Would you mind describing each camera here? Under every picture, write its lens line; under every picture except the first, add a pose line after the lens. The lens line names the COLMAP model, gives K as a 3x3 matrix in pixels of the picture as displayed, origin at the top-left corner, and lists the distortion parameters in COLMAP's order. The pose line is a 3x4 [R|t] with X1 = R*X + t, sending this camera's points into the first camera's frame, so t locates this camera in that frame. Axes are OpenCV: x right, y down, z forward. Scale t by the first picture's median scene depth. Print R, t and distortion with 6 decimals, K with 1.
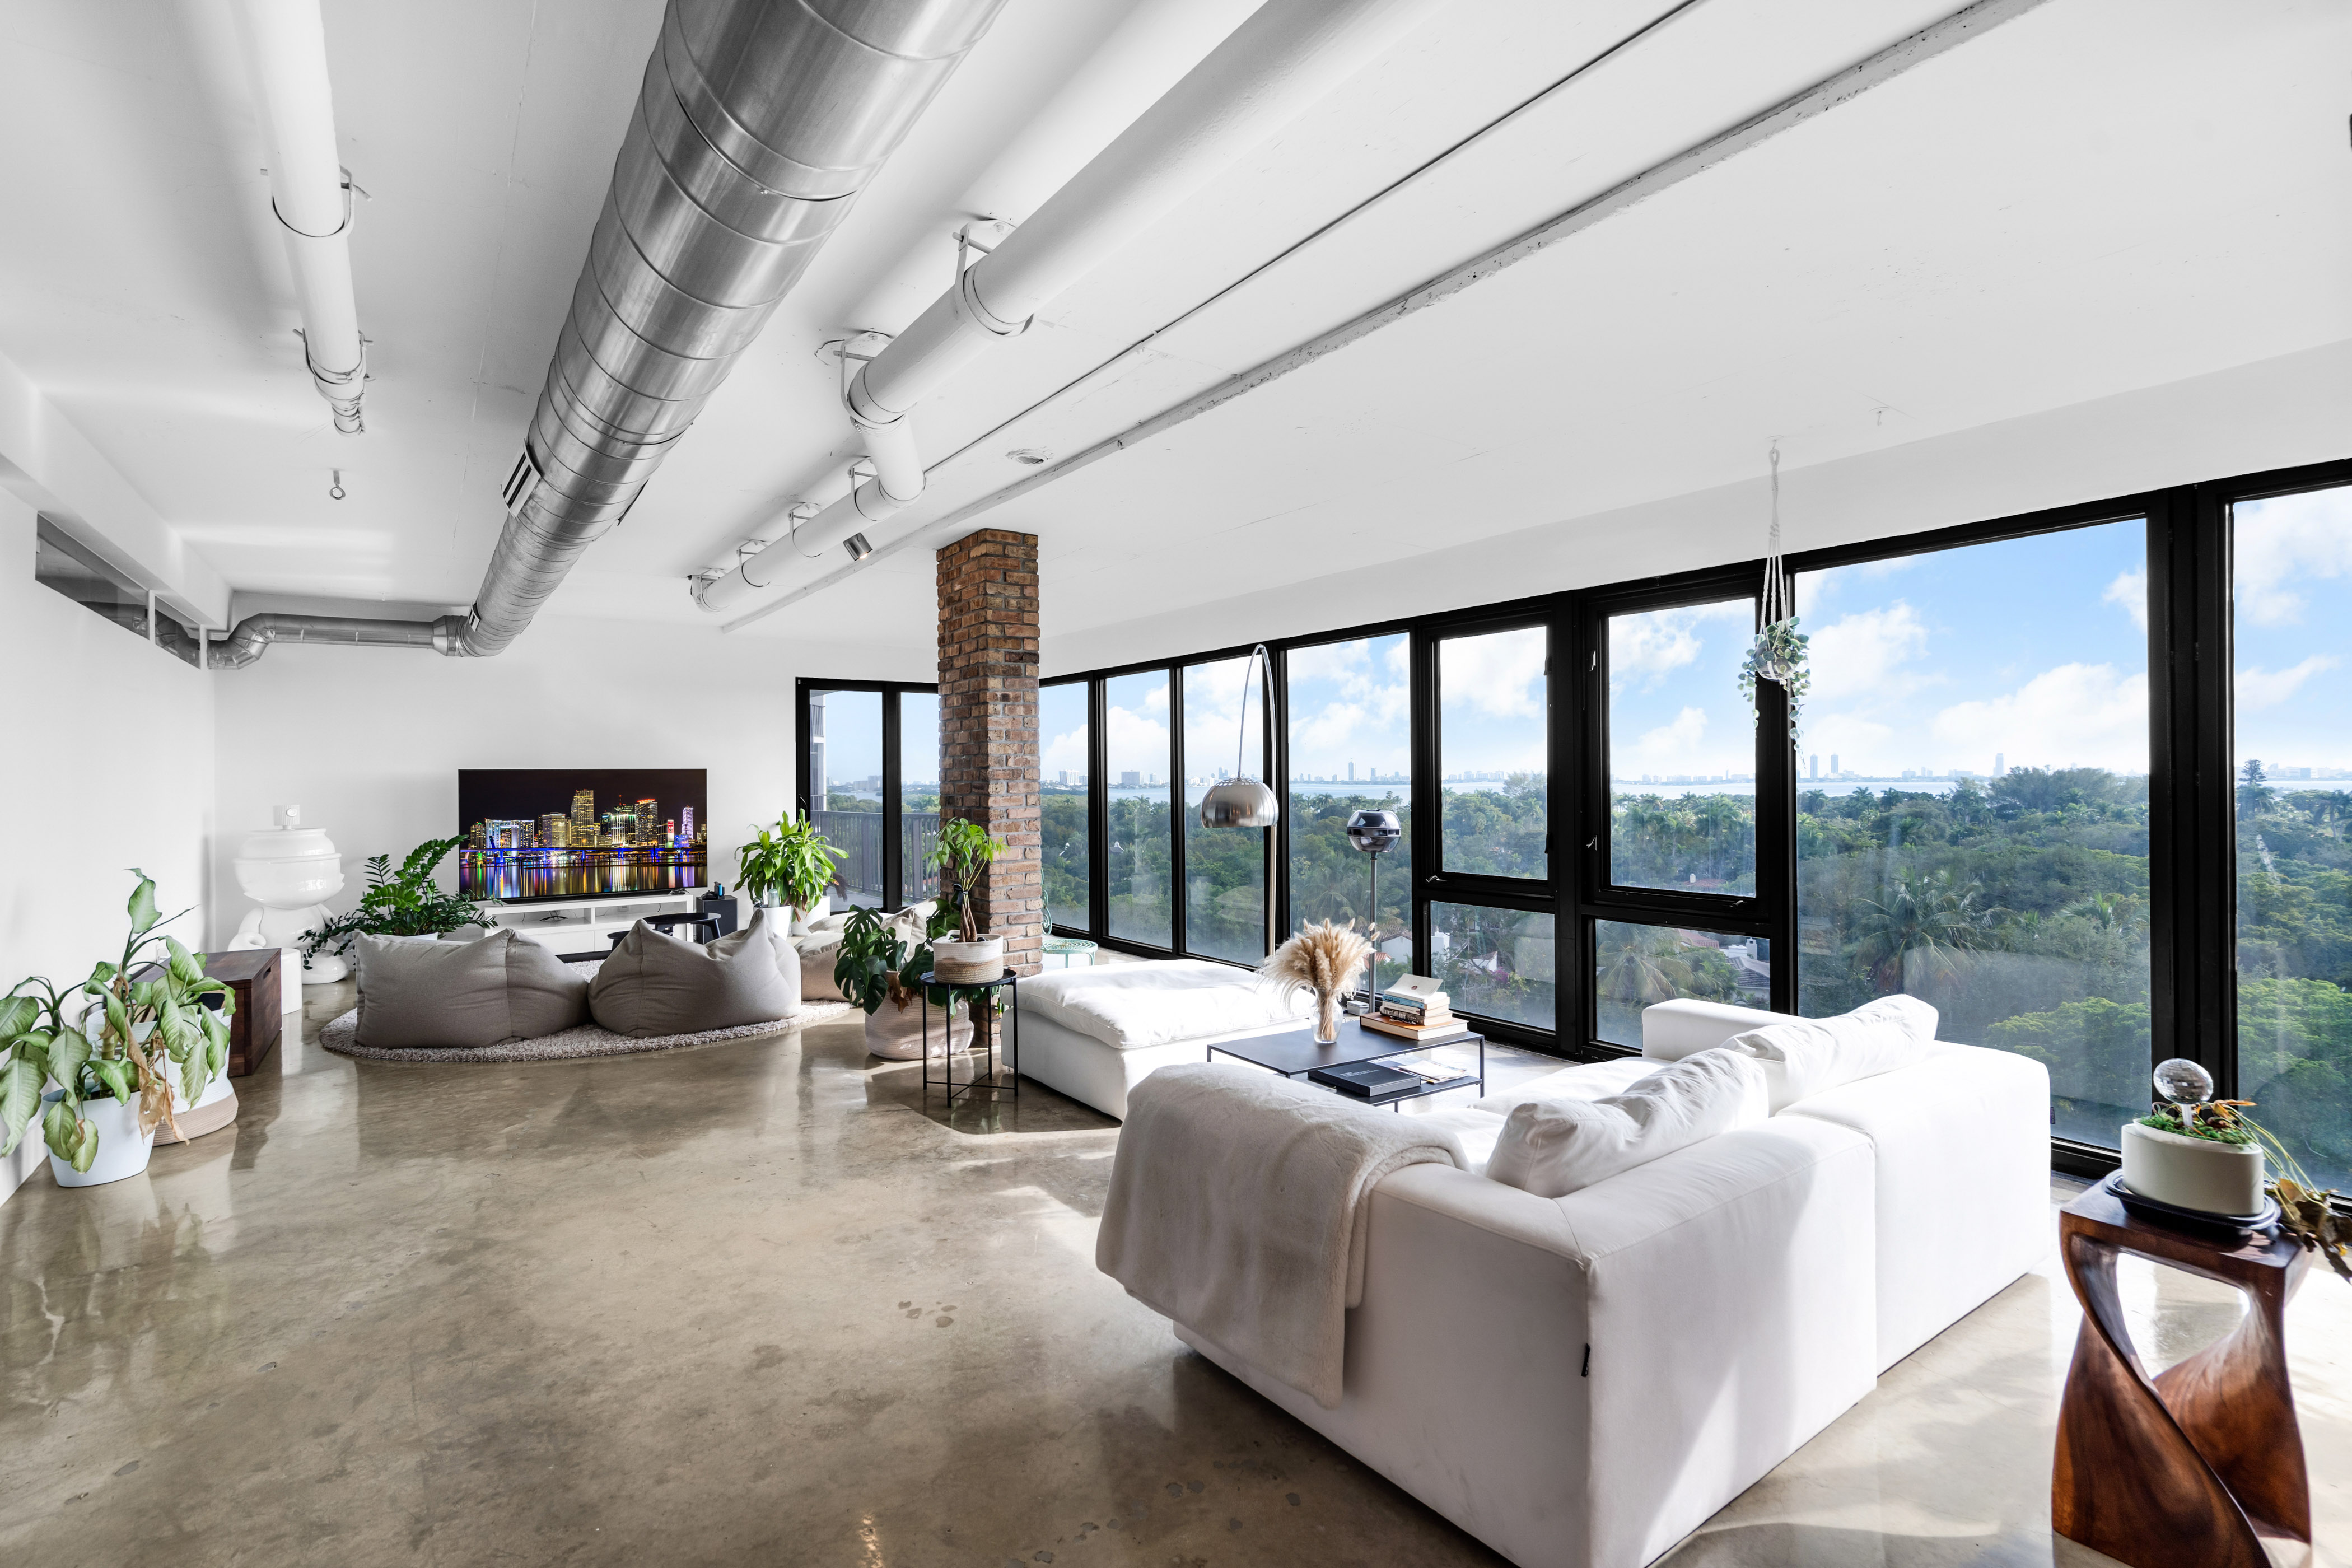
lens RADIAL K [[1086.4, 0, 1179.5], [0, 1086.4, 782.7], [0, 0, 1]] dist [0.000025, 0.000830]
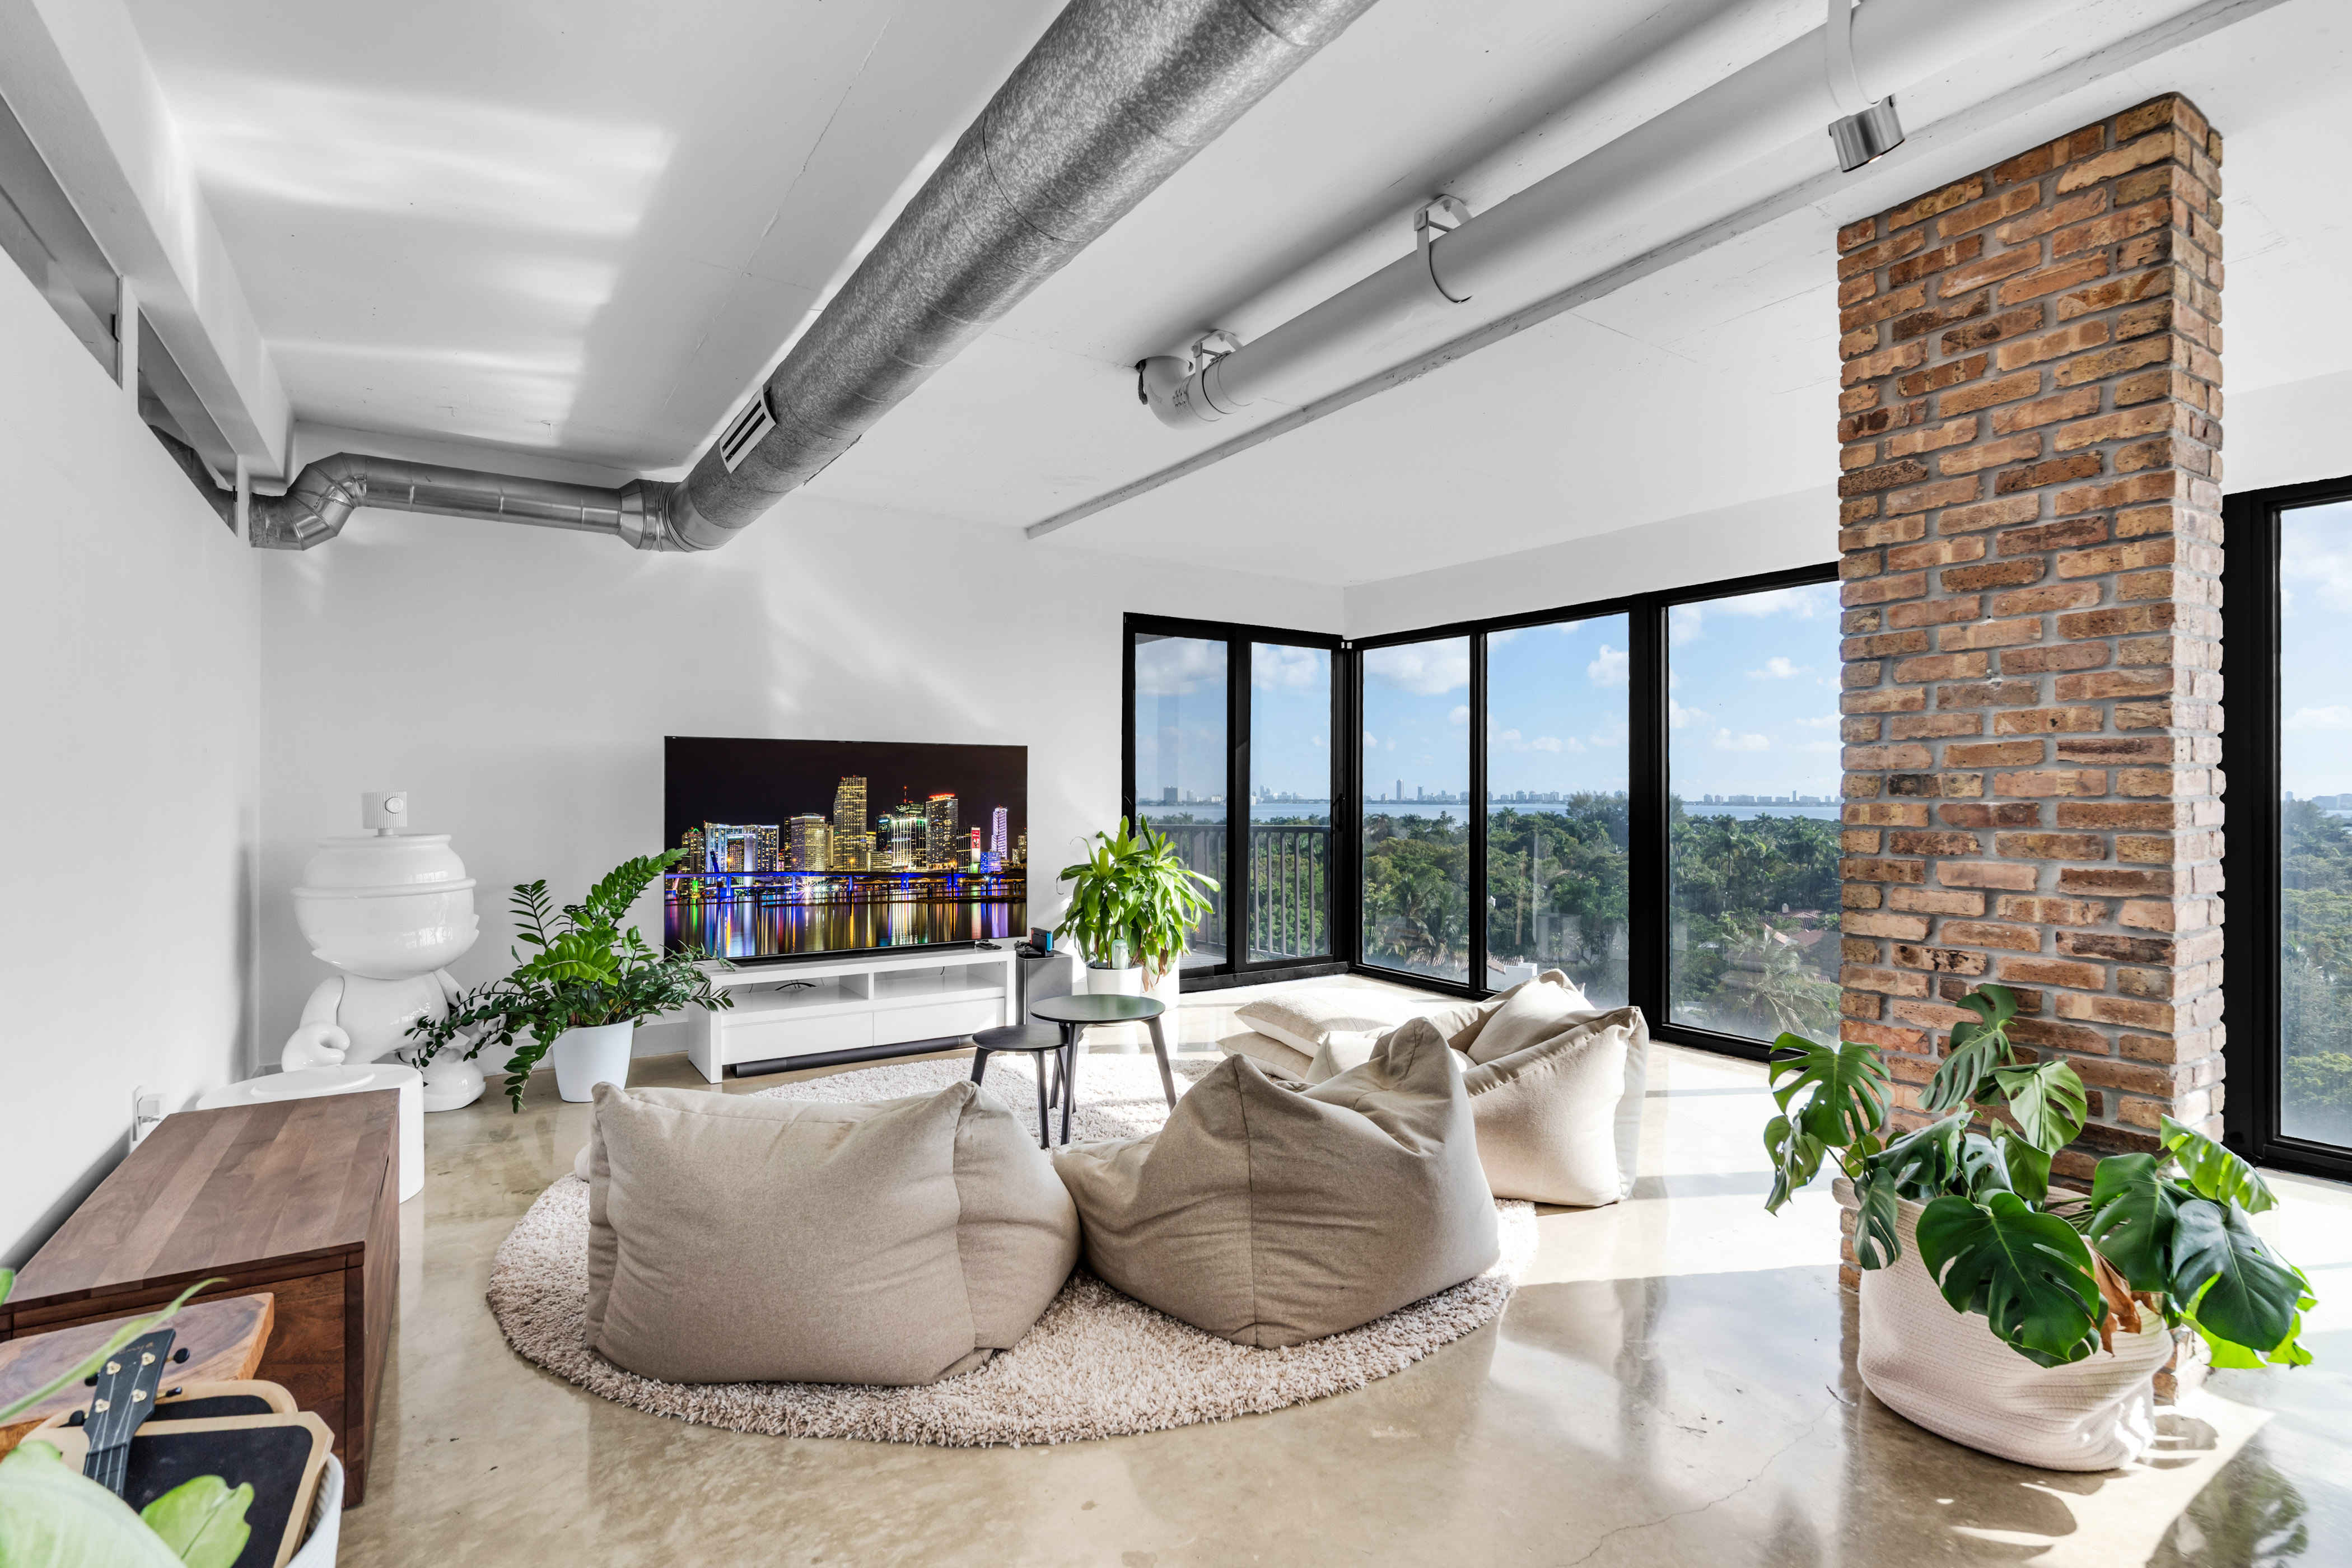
lens RADIAL K [[1110.5, 0, 1179.8], [0, 1110.5, 798.3], [0, 0, 1]] dist [-0.000918, 0.001029]
pose [[0.999527, 0.009443, -0.029269, -0.350888], [-0.009515, 0.999952, -0.002322, 0.018696], [0.029245, 0.002599, 0.999569, 0.390557]]
